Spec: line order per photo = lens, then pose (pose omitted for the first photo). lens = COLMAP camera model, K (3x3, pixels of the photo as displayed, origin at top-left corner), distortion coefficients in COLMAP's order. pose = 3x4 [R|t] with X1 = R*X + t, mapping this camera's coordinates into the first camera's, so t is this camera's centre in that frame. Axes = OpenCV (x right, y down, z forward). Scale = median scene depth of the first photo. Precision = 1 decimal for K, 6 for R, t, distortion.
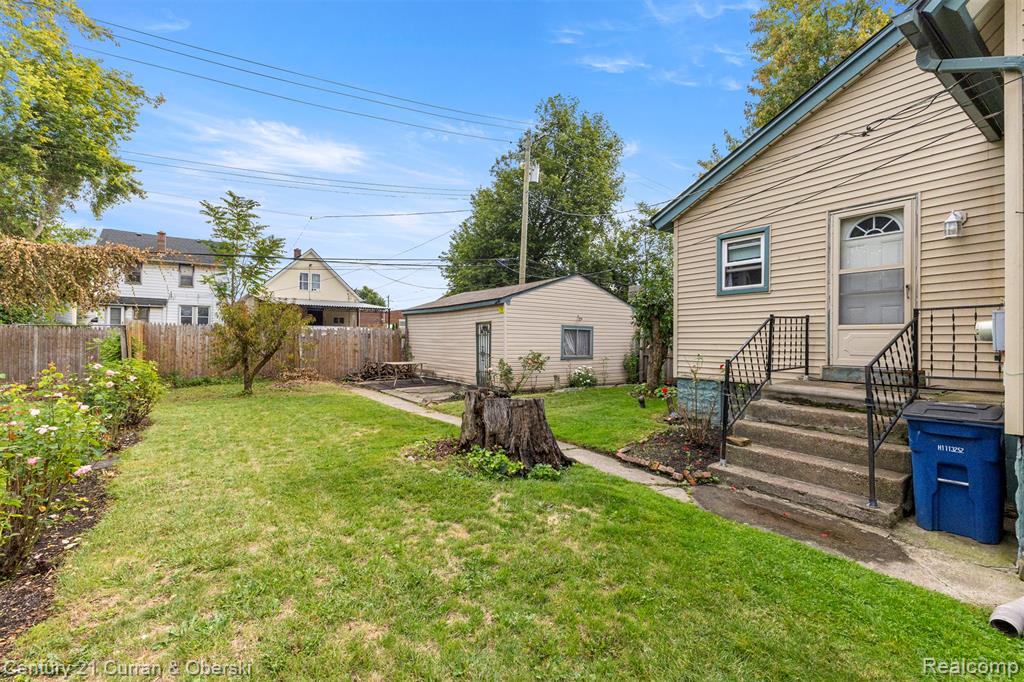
lens RADIAL K [[437.5, 0, 509.8], [0, 437.5, 340.7], [0, 0, 1]] dist [-0.014180, -0.000249]
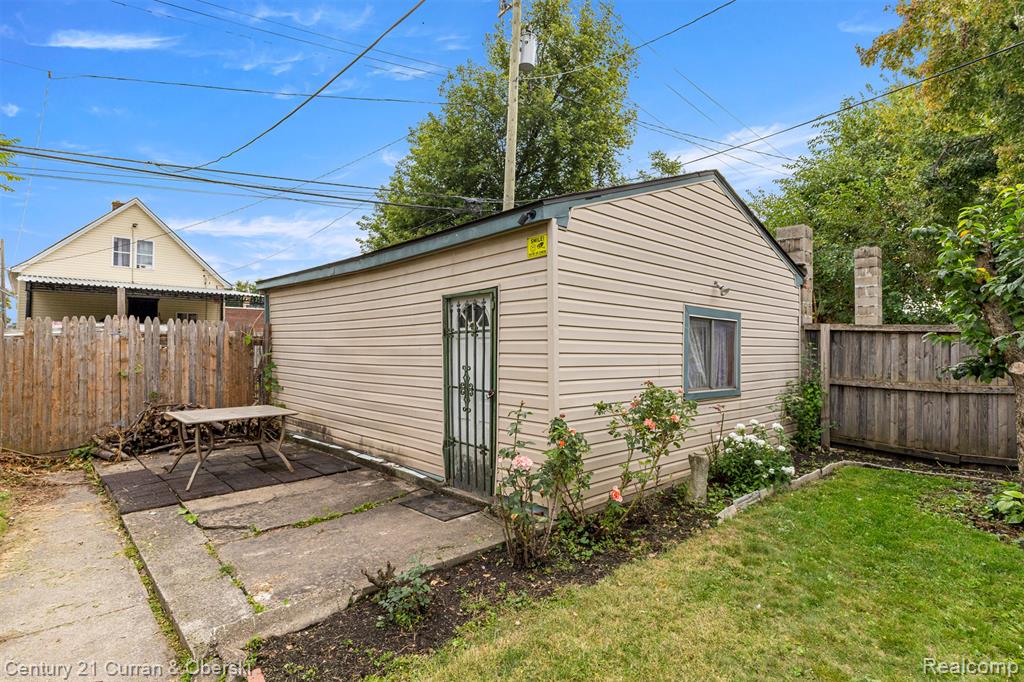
lens RADIAL K [[524.1, 0, 518.6], [0, 524.1, 342.3], [0, 0, 1]] dist [0.006254, 0.000442]
pose [[0.991889, -0.000463, 0.127107, -0.061382], [0.002628, 0.999854, -0.016867, 0.001035], [-0.127081, 0.017065, 0.991746, 0.511514]]
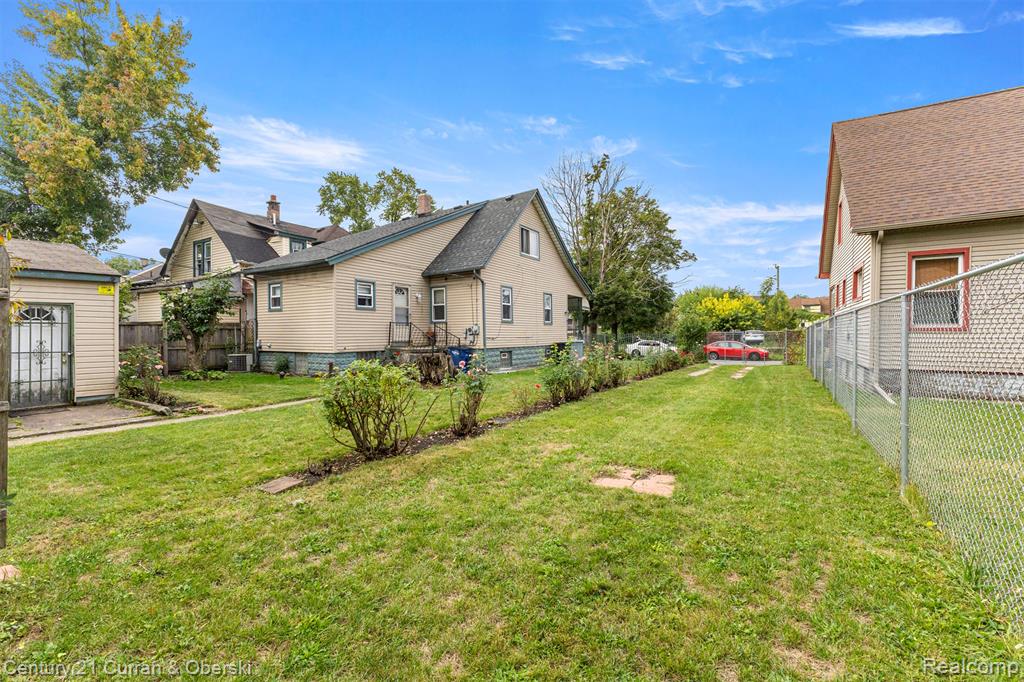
lens RADIAL K [[437.5, 0, 513.6], [0, 437.5, 337.0], [0, 0, 1]] dist [-0.014180, -0.000249]
pose [[-0.385364, -0.012833, 0.922675, -0.759314], [0.000199, 0.999902, 0.013990, -0.001327], [-0.922765, 0.005575, -0.385324, 0.507675]]
